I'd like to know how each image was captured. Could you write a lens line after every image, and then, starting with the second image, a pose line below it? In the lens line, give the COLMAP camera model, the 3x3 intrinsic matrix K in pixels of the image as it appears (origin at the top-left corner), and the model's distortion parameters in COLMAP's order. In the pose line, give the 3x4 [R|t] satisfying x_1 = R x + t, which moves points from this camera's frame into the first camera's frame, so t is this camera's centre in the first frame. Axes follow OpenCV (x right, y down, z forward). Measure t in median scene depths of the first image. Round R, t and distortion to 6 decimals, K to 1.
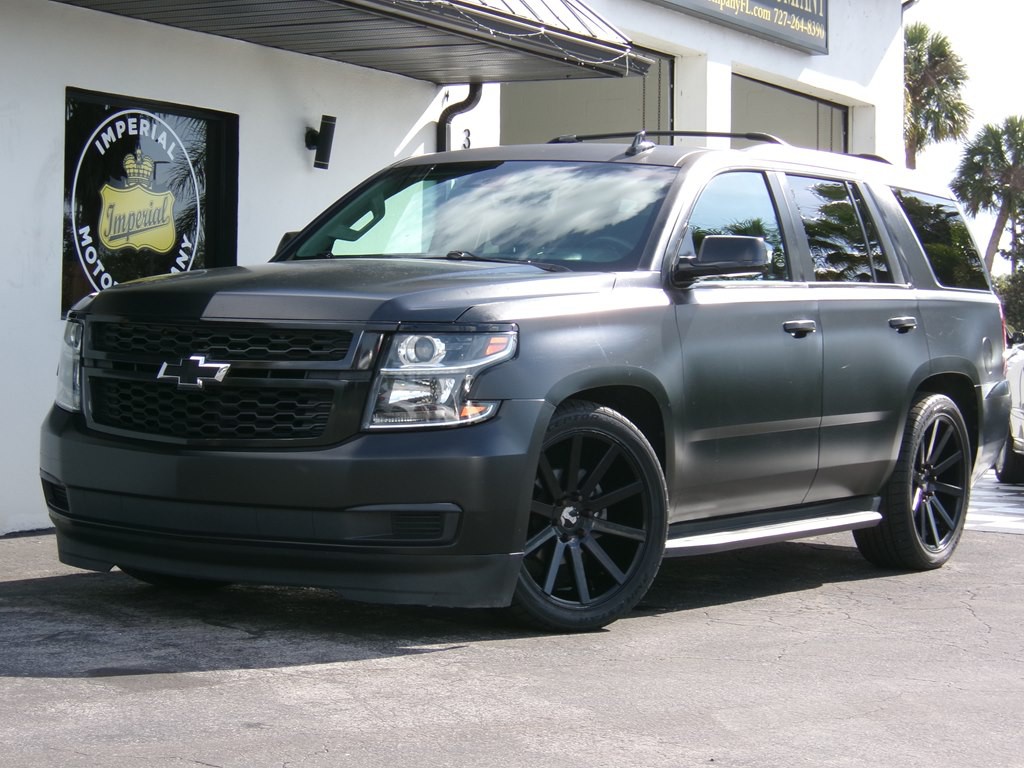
lens RADIAL K [[2412.5, 0, 478.9], [0, 2412.5, 390.7], [0, 0, 1]] dist [-0.166560, 0.000000]
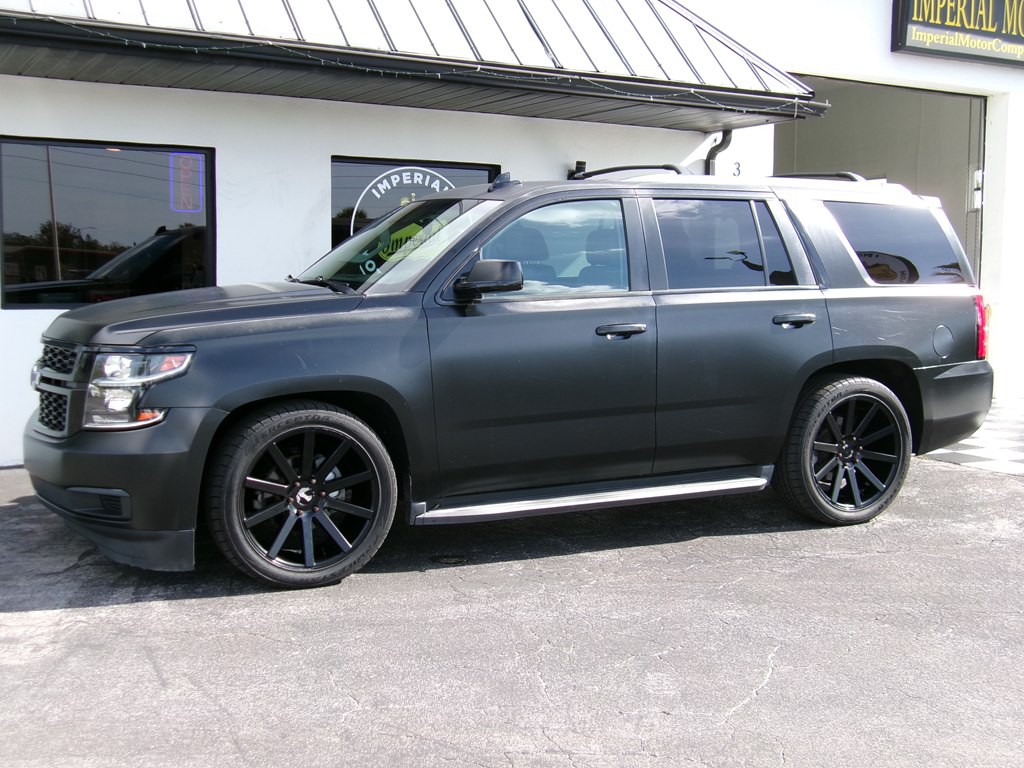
lens RADIAL K [[1253.2, 0, 516.9], [0, 1253.2, 378.6], [0, 0, 1]] dist [-0.003456, 0.000000]
pose [[0.865177, 0.029693, -0.500586, 0.318797], [0.002380, 0.997991, 0.063312, -0.033742], [0.501460, -0.055967, 0.863369, 0.345865]]
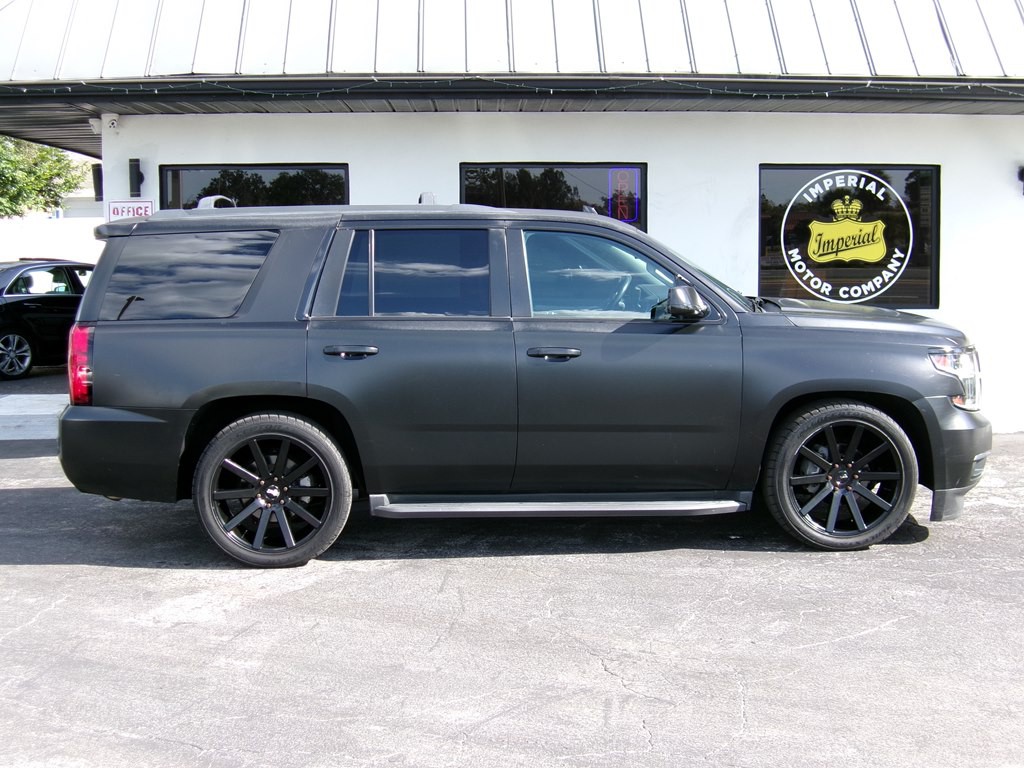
lens RADIAL K [[1578.3, 0, 508.2], [0, 1578.3, 377.9], [0, 0, 1]] dist [-0.112917, 0.000000]
pose [[0.528550, 0.055527, -0.847084, 0.604296], [0.005514, 0.997613, 0.068835, -0.055178], [0.848884, -0.041054, 0.526982, 0.288078]]
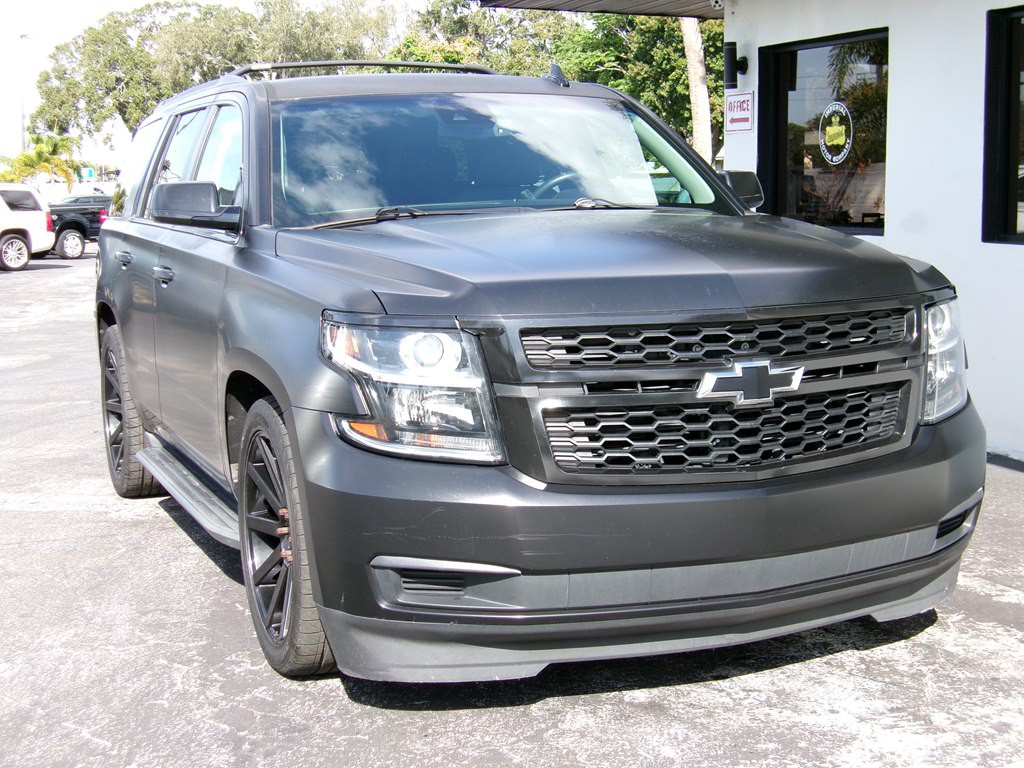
lens RADIAL K [[1578.3, 0, 529.6], [0, 1578.3, 382.6], [0, 0, 1]] dist [-0.112917, 0.000000]
pose [[-0.631258, 0.081953, -0.771231, 0.348937], [-0.012723, 0.993174, 0.115951, -0.043754], [0.775469, 0.083007, -0.625906, 1.051721]]
